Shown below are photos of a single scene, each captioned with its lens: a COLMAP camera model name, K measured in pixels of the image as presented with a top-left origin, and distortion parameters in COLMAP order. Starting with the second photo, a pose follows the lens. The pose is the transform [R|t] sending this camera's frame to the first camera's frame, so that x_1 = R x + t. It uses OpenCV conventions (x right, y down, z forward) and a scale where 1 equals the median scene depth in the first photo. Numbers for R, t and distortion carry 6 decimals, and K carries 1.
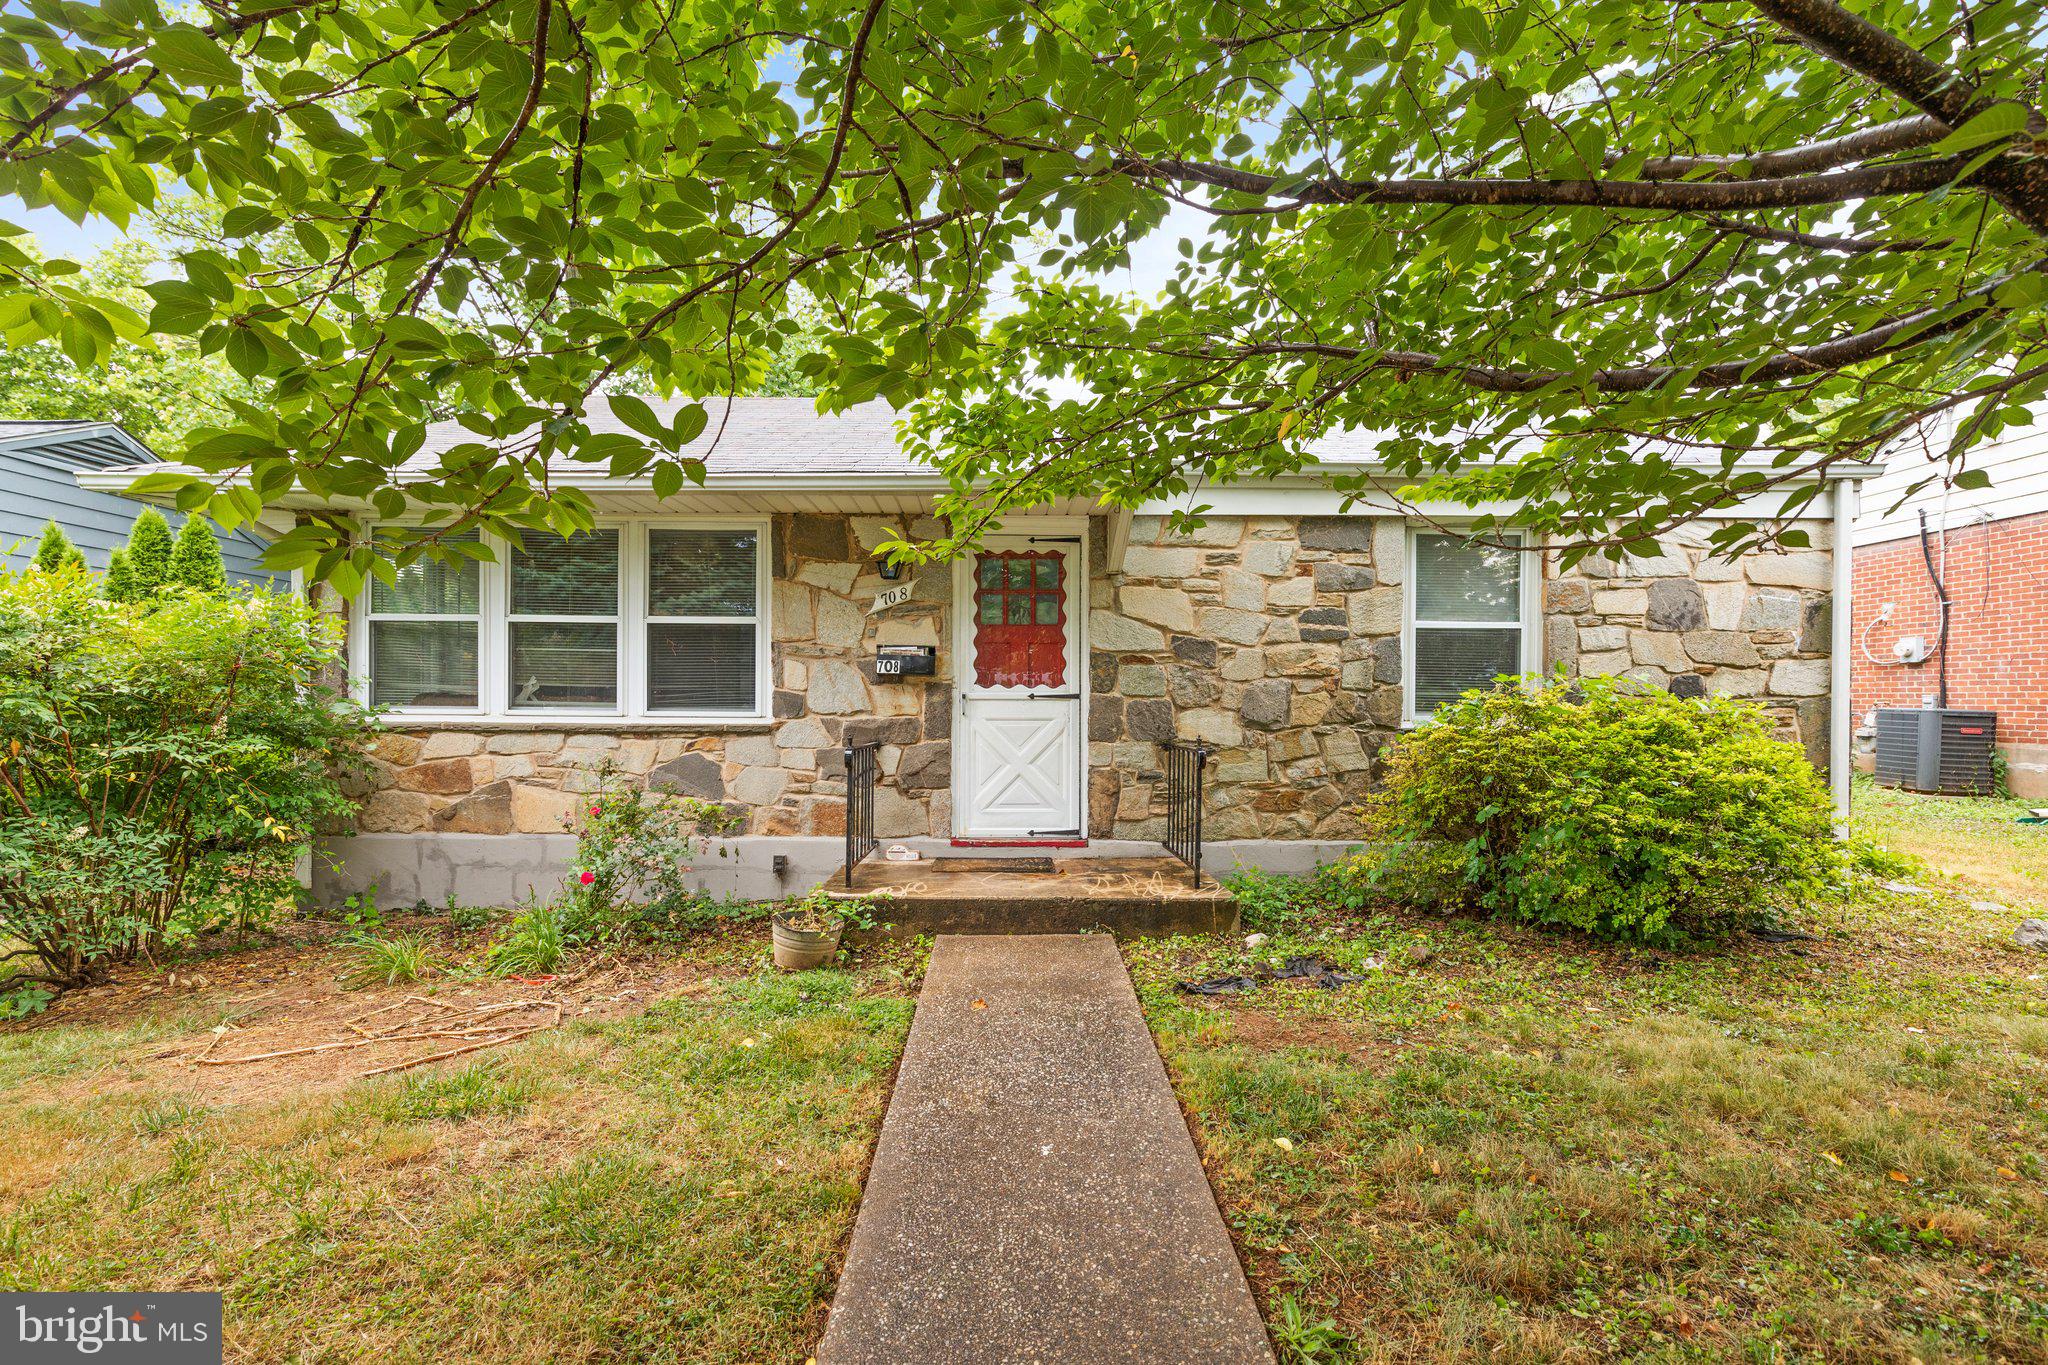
lens RADIAL K [[921.4, 0, 1025.5], [0, 921.4, 696.8], [0, 0, 1]] dist [0.000104, -0.000249]
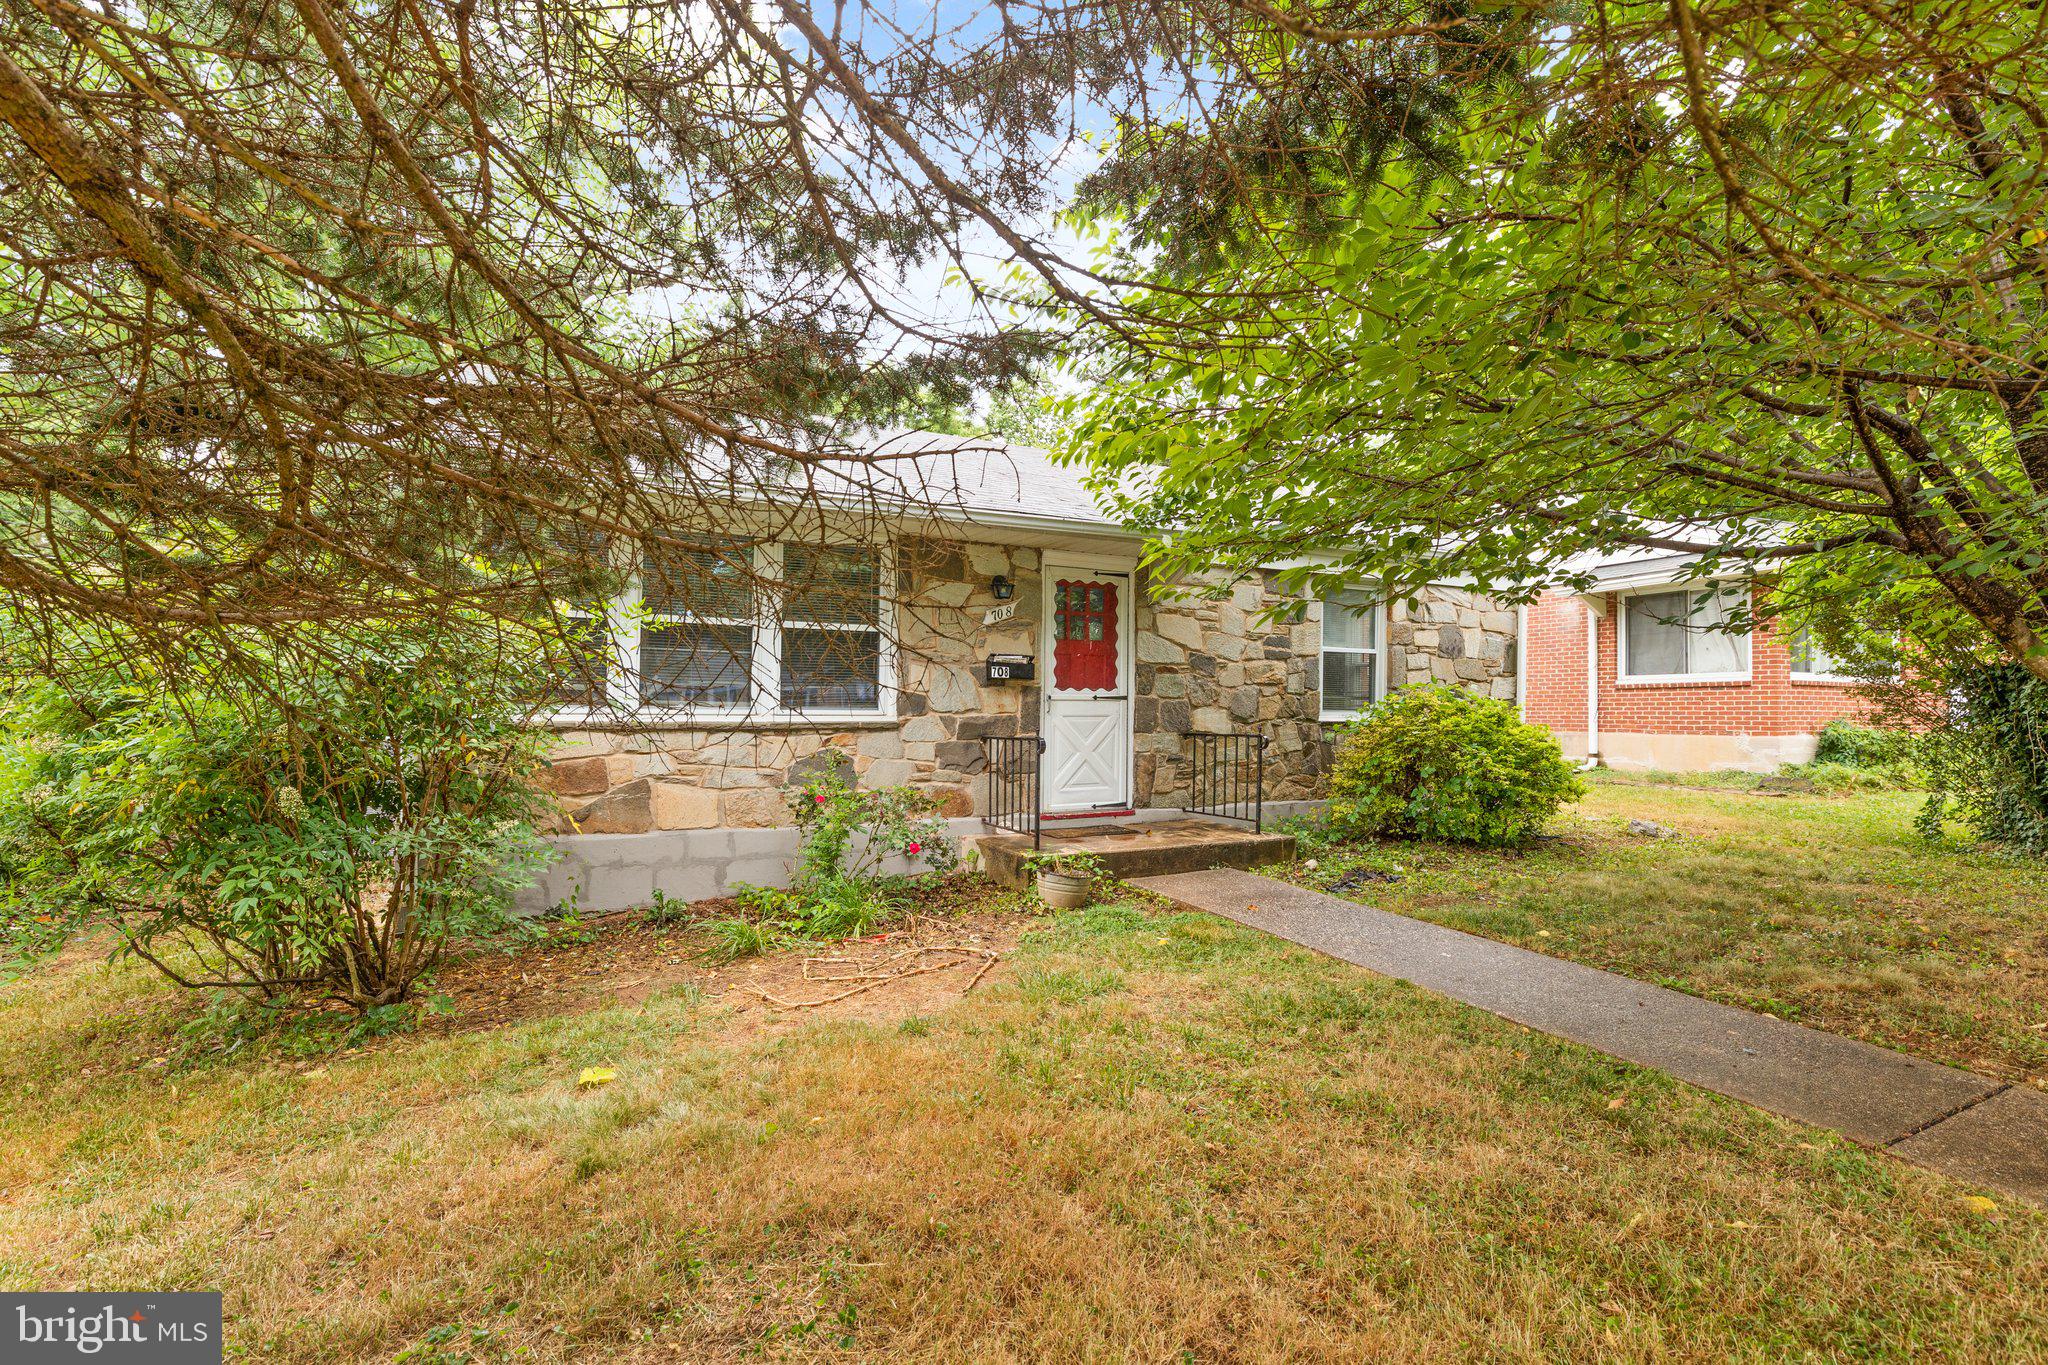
lens RADIAL K [[921.4, 0, 1025.5], [0, 921.4, 696.8], [0, 0, 1]] dist [0.000104, -0.000249]
pose [[0.895497, 0.004997, 0.445039, -0.640678], [0.001709, 0.999891, -0.014665, 0.016827], [-0.445064, 0.013893, 0.895391, -0.083631]]
